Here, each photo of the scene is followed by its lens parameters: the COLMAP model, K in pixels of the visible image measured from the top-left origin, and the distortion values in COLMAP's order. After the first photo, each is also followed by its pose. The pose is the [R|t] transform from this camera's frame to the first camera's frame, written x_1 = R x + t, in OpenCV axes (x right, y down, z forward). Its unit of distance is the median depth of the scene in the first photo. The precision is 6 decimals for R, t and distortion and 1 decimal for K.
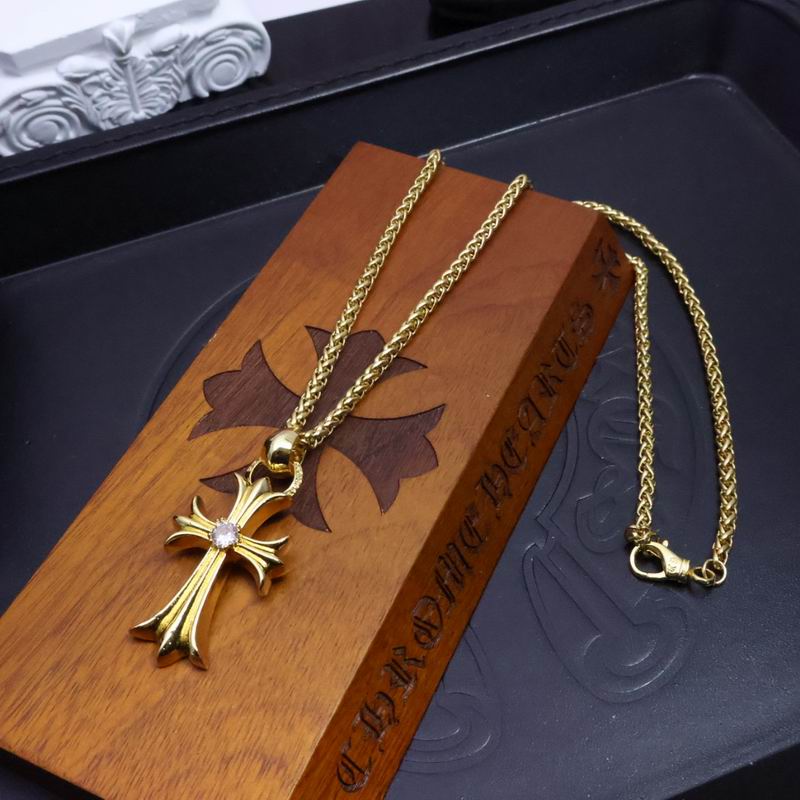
lens RADIAL K [[1172.3, 0, 397.4], [0, 1172.3, 396.2], [0, 0, 1]] dist [0.010524, 0.000000]
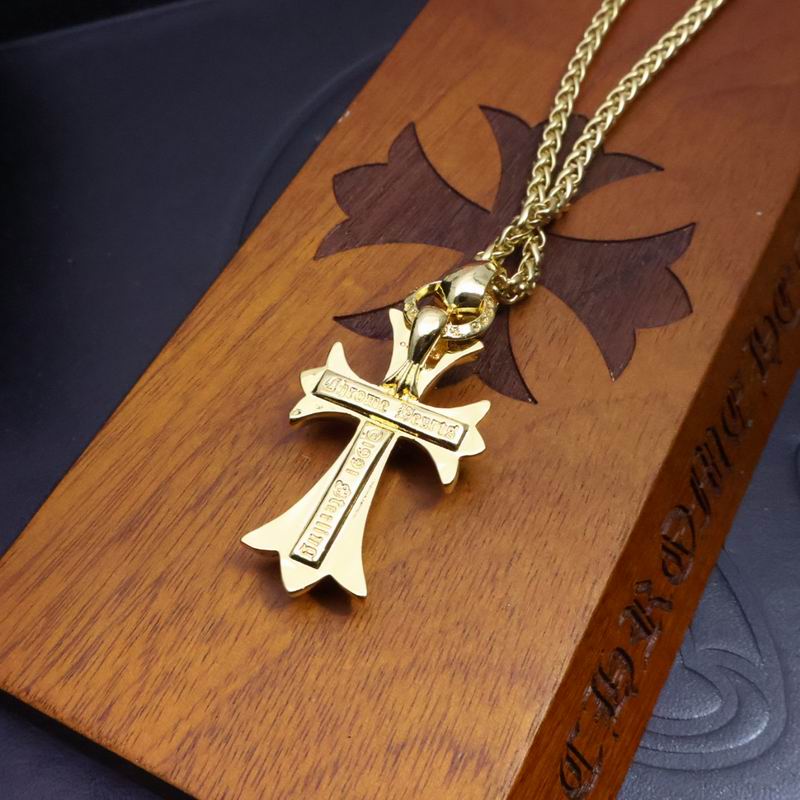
lens RADIAL K [[1172.3, 0, 397.2], [0, 1172.3, 403.9], [0, 0, 1]] dist [0.010524, 0.000000]
pose [[0.999053, 0.043380, -0.003344, -0.134728], [-0.042805, 0.993762, 0.102984, 0.052274], [0.007790, -0.102743, 0.994677, 0.346085]]
